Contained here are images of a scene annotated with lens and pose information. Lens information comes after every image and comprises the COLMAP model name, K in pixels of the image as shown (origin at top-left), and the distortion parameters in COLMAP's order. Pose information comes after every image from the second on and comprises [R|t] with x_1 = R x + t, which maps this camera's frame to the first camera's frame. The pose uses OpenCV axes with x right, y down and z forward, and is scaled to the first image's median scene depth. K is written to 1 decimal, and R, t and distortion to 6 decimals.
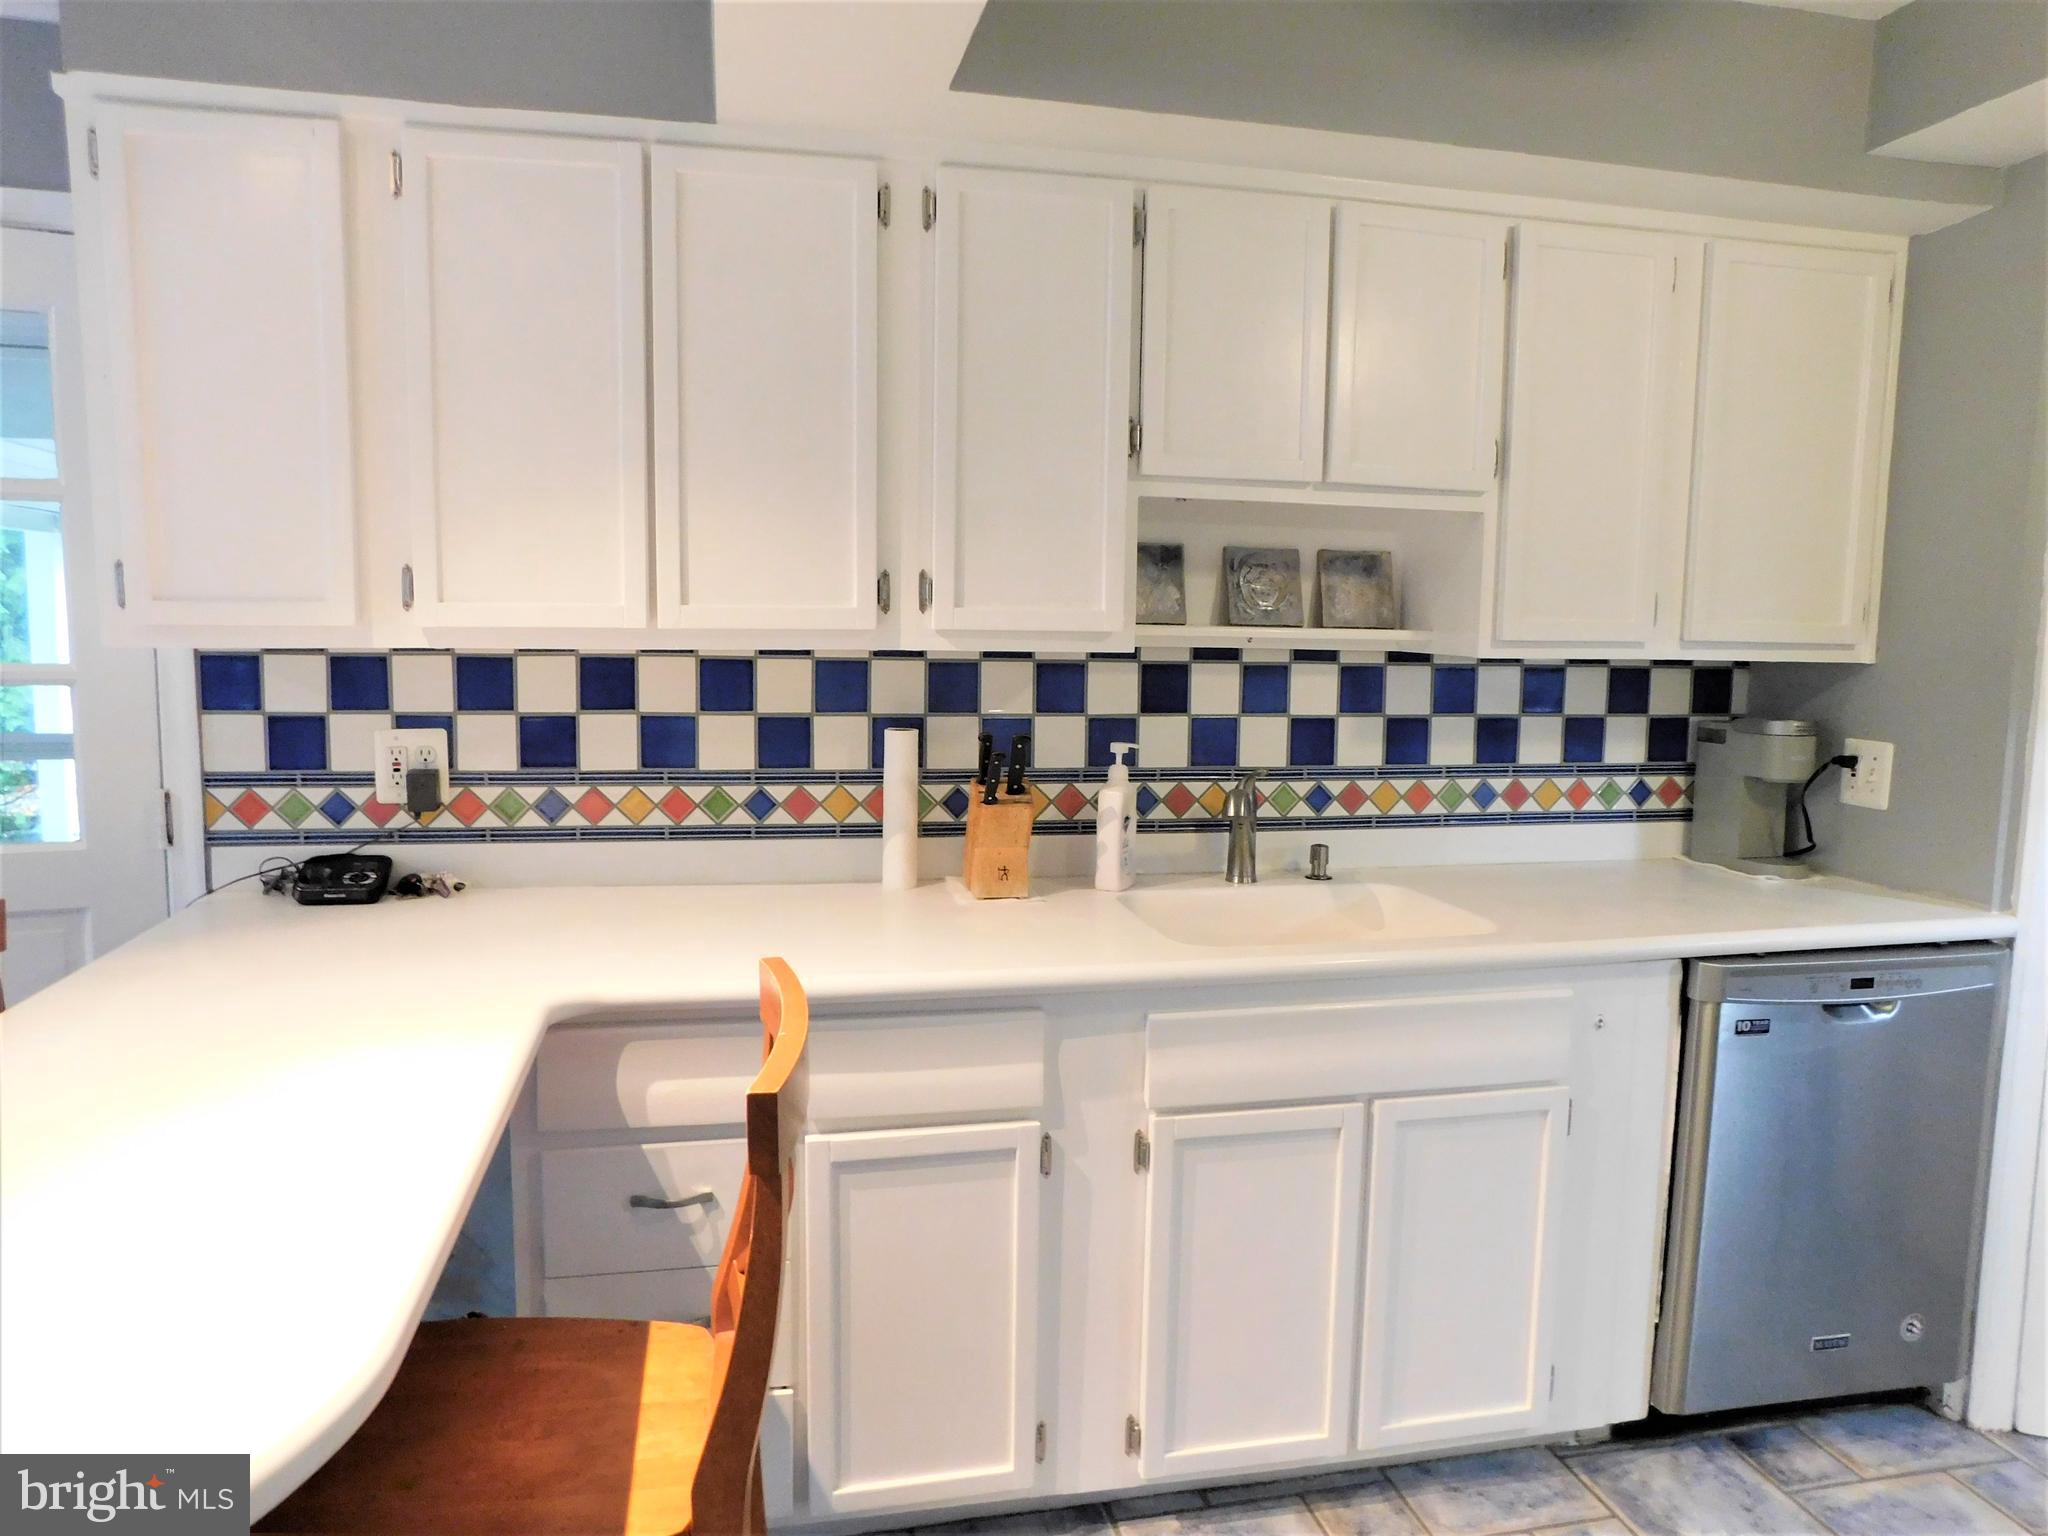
lens RADIAL K [[1355.0, 0, 1030.2], [0, 1355.0, 759.5], [0, 0, 1]] dist [-0.069624, 0.056796]
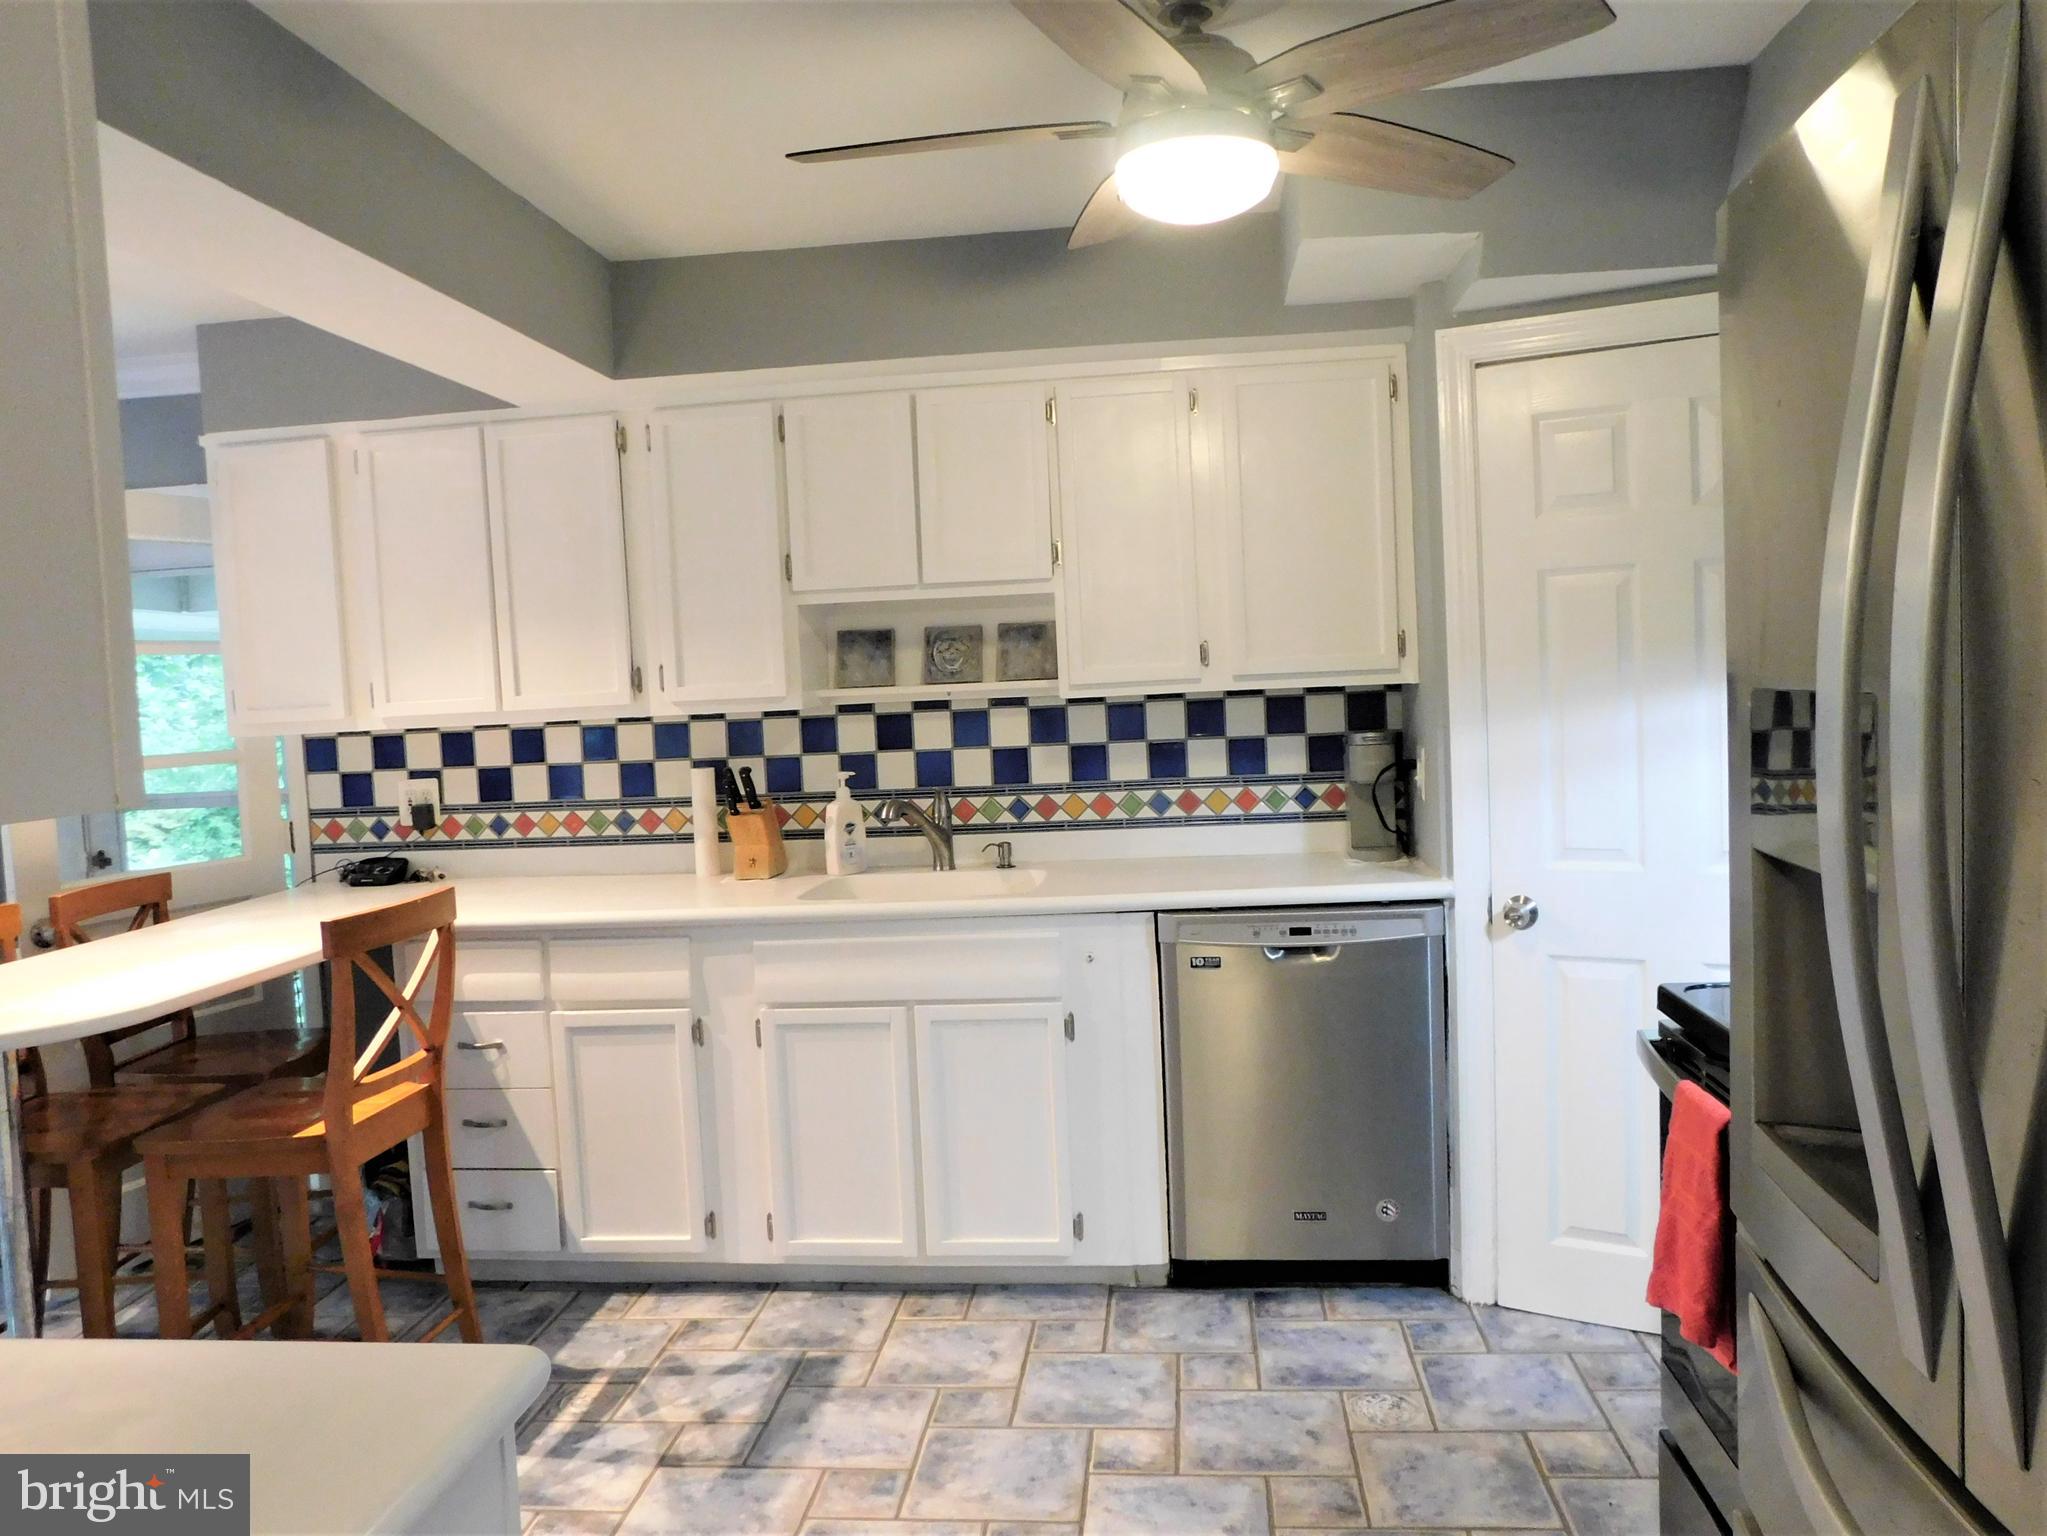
lens RADIAL K [[1499.3, 0, 1023.1], [0, 1499.3, 760.3], [0, 0, 1]] dist [-0.048436, 0.007352]
pose [[0.944707, -0.041854, -0.325234, 0.809083], [0.027169, 0.998401, -0.049566, 0.062966], [0.326788, 0.037989, 0.944334, -0.455878]]
